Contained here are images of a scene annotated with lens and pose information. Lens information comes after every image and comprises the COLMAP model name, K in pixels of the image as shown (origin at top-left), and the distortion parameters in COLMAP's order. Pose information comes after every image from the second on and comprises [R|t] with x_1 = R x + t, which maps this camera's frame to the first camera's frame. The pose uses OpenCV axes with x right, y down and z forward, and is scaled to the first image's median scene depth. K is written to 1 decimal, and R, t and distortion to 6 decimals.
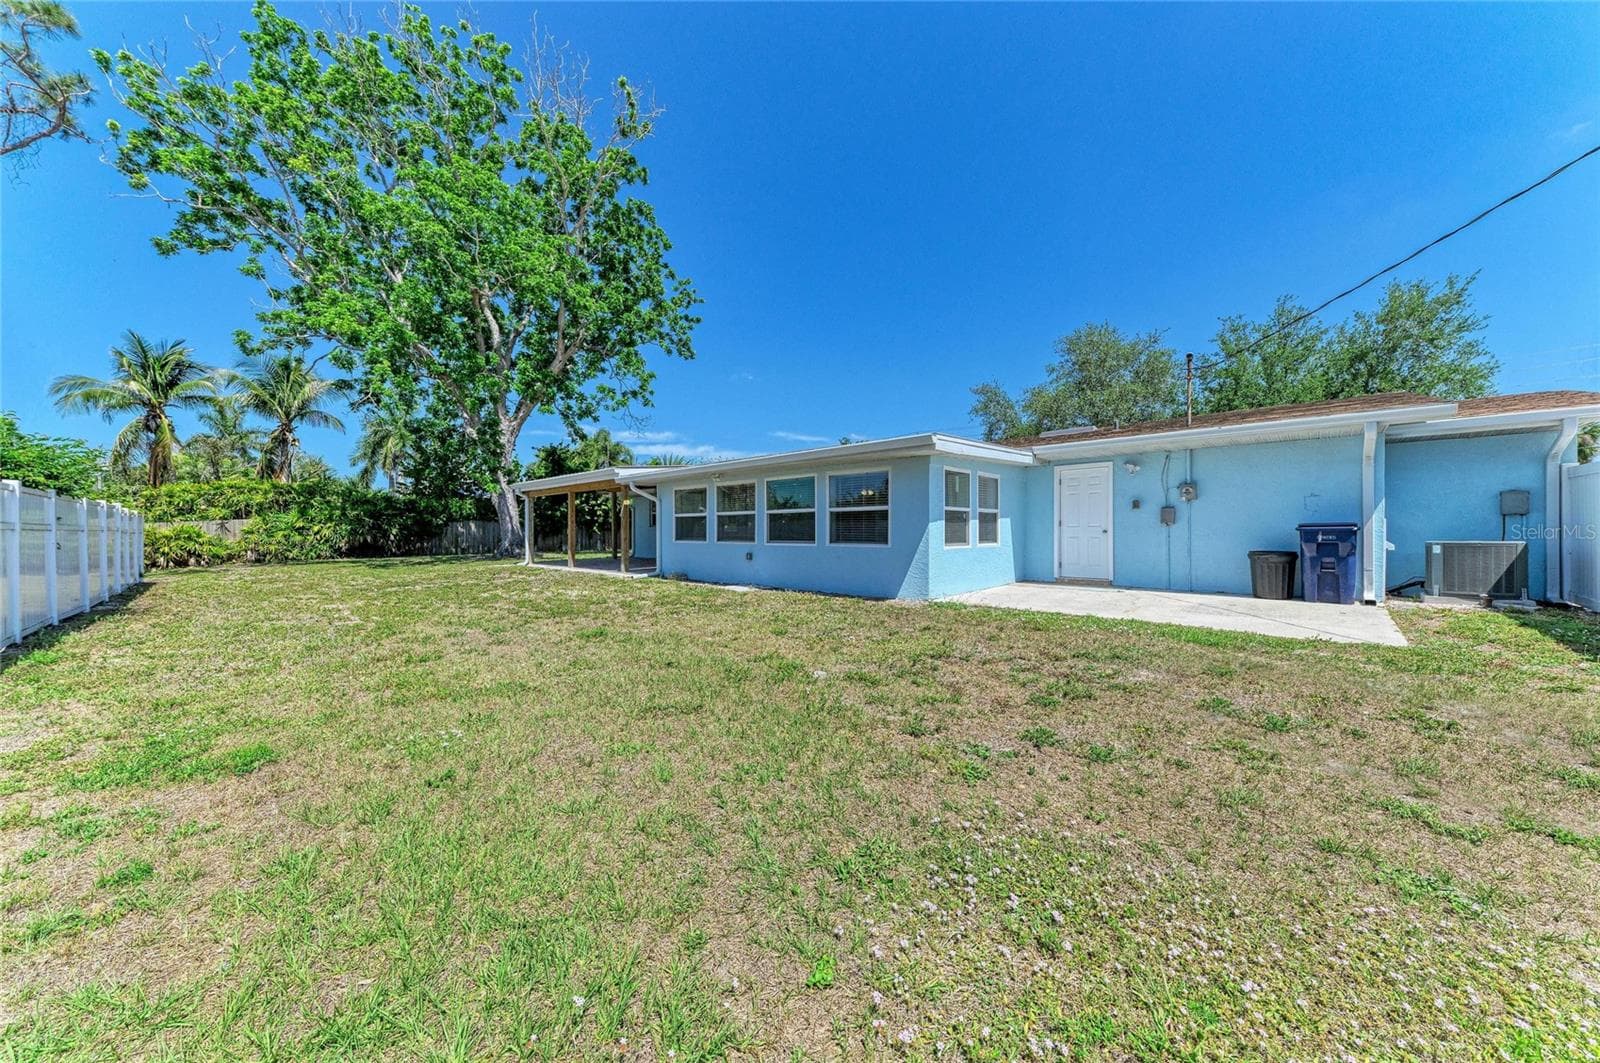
lens RADIAL K [[540.1, 0, 800.0], [0, 540.1, 531.5], [0, 0, 1]] dist [0.000996, -0.000070]
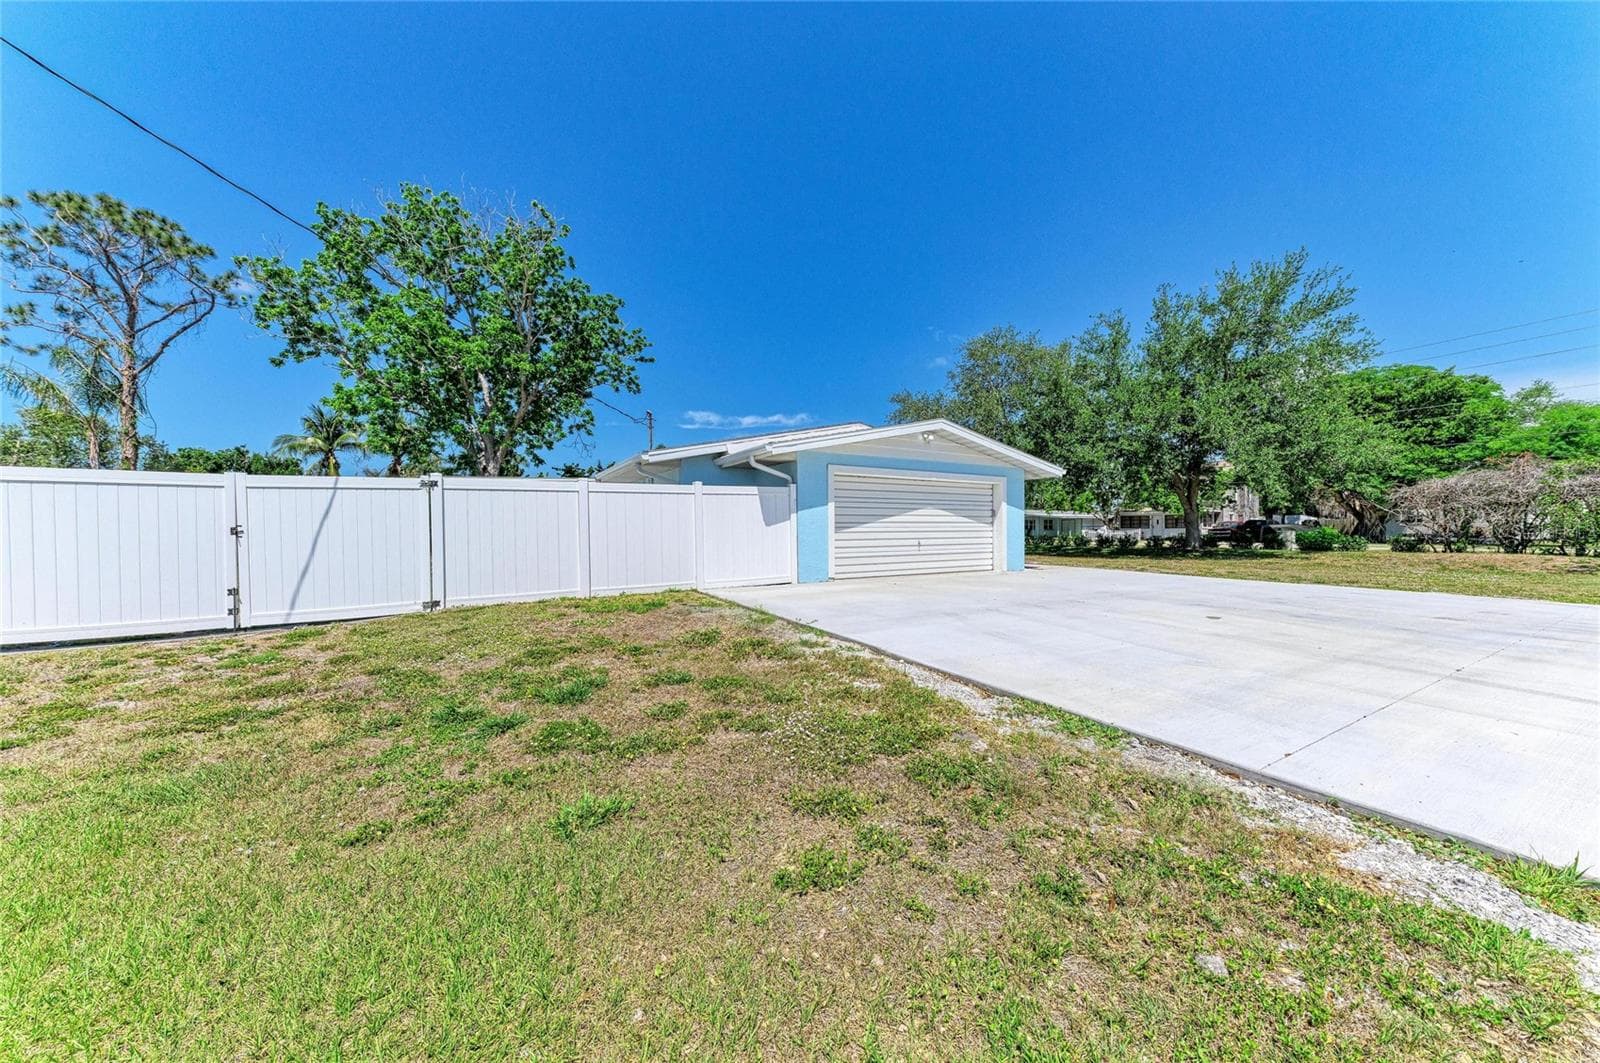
lens RADIAL K [[540.1, 0, 800.0], [0, 540.1, 531.5], [0, 0, 1]] dist [0.000996, -0.000070]
pose [[0.963801, -0.008223, -0.266497, 0.548089], [0.008220, 0.999966, -0.001127, 0.003325], [0.266497, -0.001104, 0.963835, -0.112052]]
